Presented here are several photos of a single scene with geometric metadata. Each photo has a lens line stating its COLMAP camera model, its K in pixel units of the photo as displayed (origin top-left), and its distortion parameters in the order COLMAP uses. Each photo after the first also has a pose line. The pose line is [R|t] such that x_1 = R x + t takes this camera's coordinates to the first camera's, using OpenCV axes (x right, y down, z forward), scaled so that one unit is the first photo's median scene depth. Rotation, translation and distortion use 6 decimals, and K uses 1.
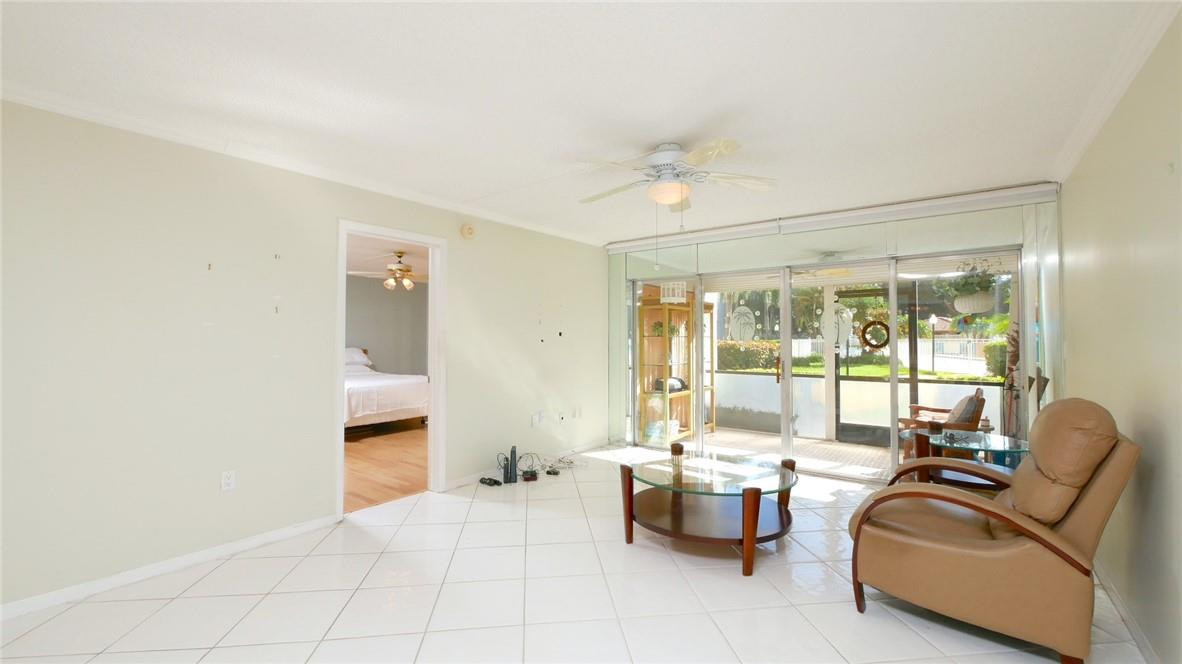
lens RADIAL K [[490.3, 0, 591.0], [0, 490.3, 332.0], [0, 0, 1]] dist [-0.000897, 0.000124]
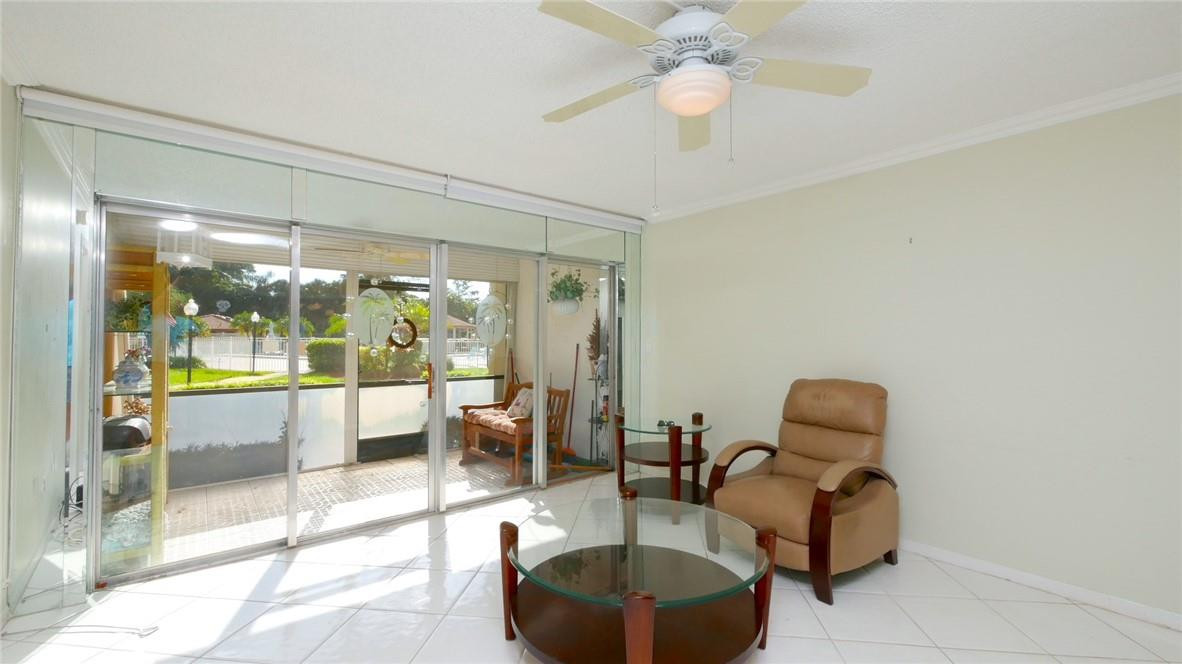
lens RADIAL K [[490.3, 0, 591.0], [0, 490.3, 332.0], [0, 0, 1]] dist [-0.000897, 0.000124]
pose [[0.249306, 0.012800, 0.968340, -0.201838], [-0.015388, 0.999839, -0.009255, 0.006388], [-0.968302, -0.012594, 0.249463, 0.439902]]
